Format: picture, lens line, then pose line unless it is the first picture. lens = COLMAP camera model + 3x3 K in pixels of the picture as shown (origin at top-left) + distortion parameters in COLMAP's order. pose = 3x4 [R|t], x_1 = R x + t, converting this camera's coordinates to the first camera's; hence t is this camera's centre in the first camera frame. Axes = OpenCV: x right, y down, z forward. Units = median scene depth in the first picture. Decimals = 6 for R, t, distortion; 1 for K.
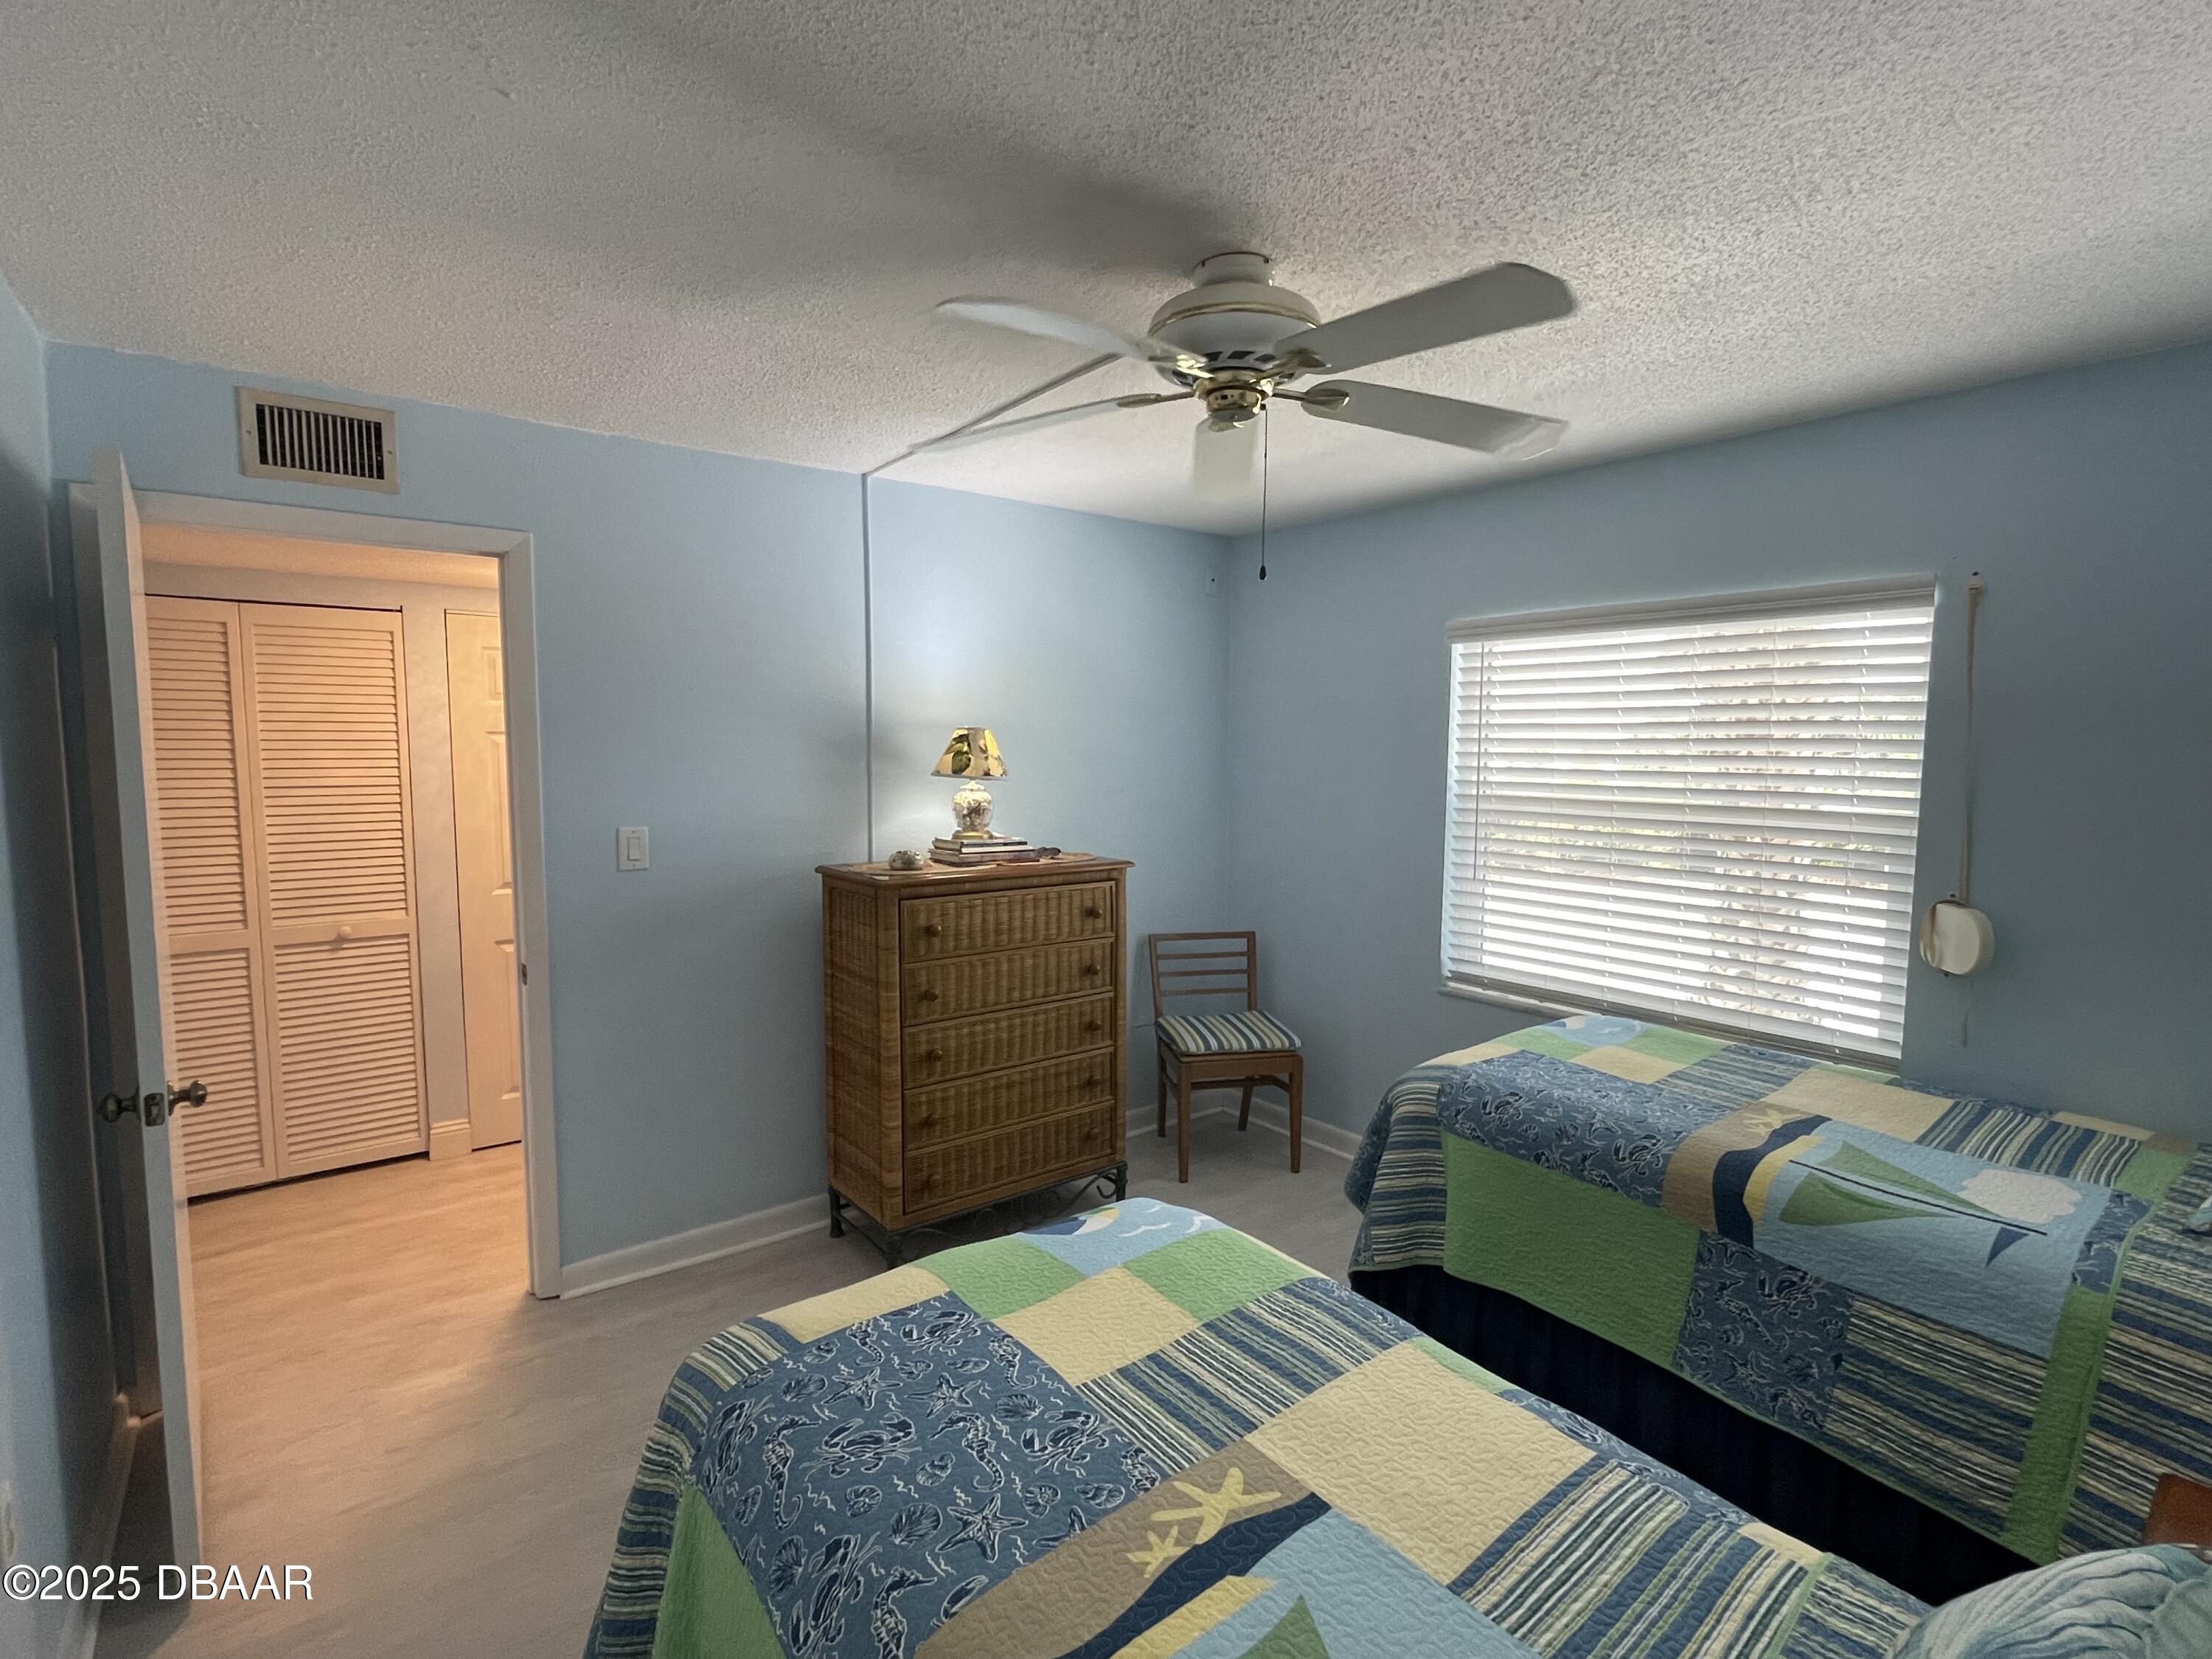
lens RADIAL K [[1055.6, 0, 1106.0], [0, 1055.6, 829.5], [0, 0, 1]] dist [-0.001353, -0.000278]
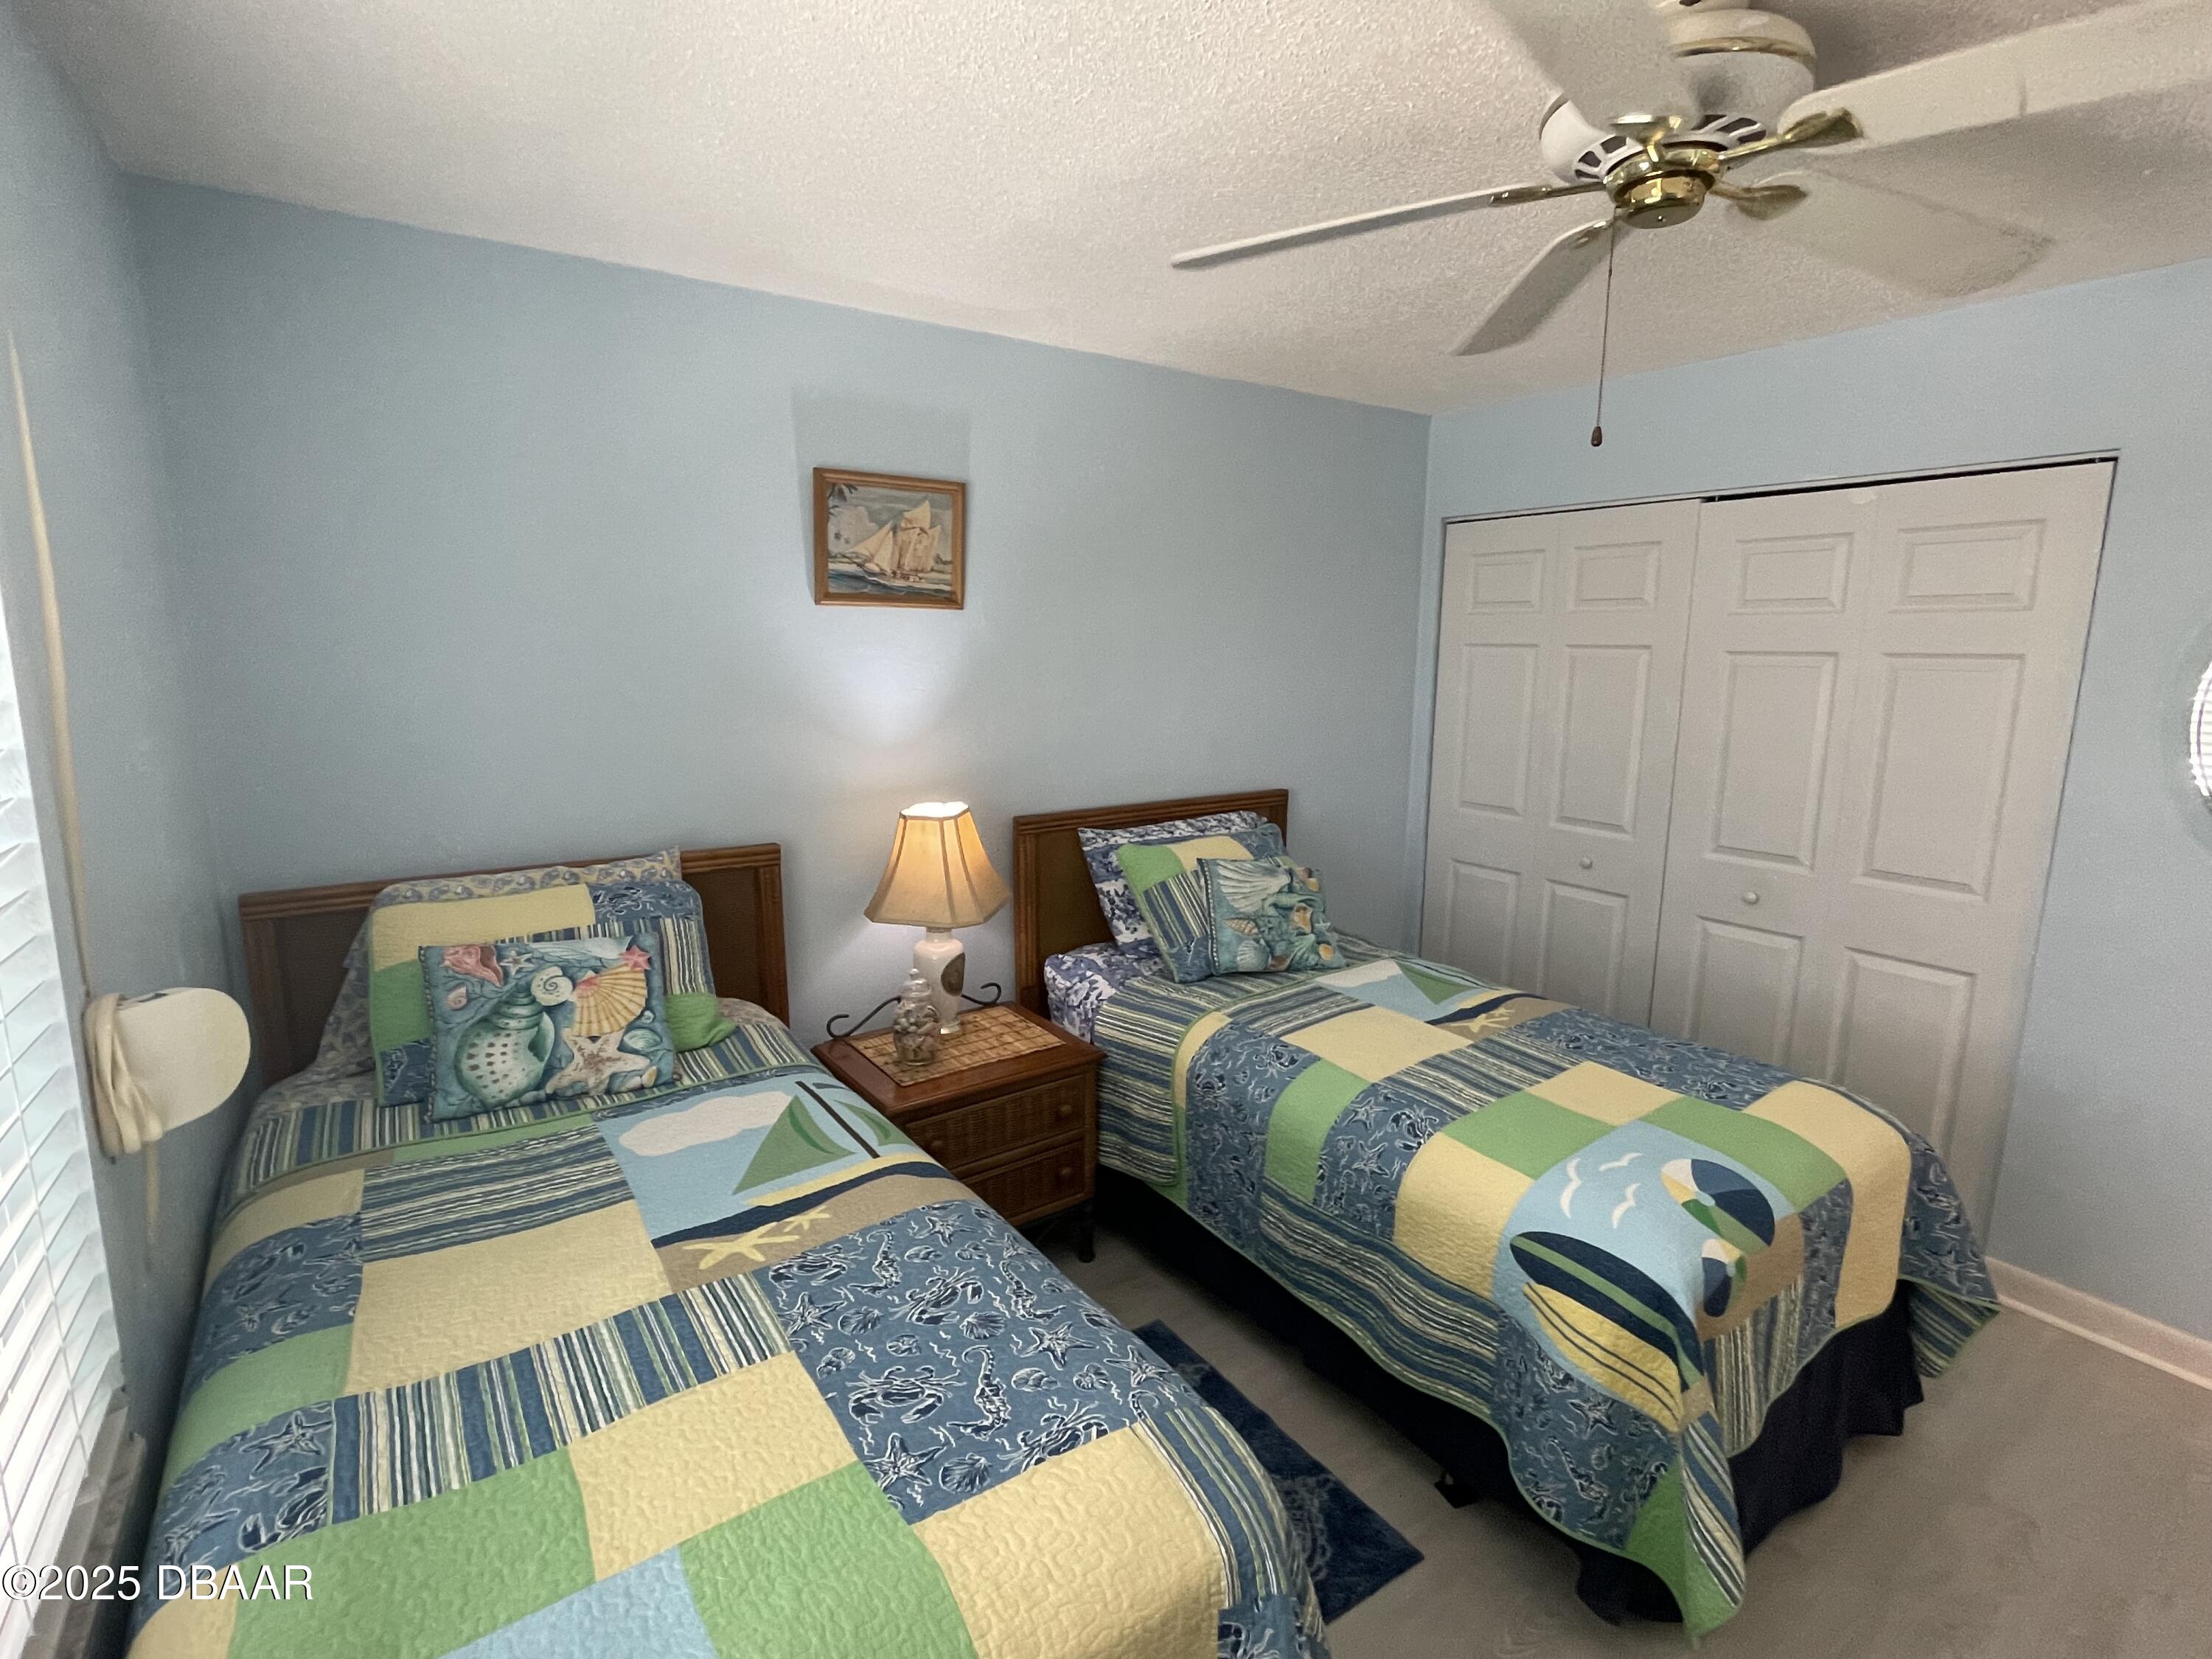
lens RADIAL K [[1055.6, 0, 1106.0], [0, 1055.6, 829.5], [0, 0, 1]] dist [-0.001353, -0.000278]
pose [[-0.997496, -0.026222, 0.065686, 0.441463], [-0.008589, 0.966770, 0.255502, -0.163077], [-0.070203, 0.254298, -0.964574, 1.821324]]
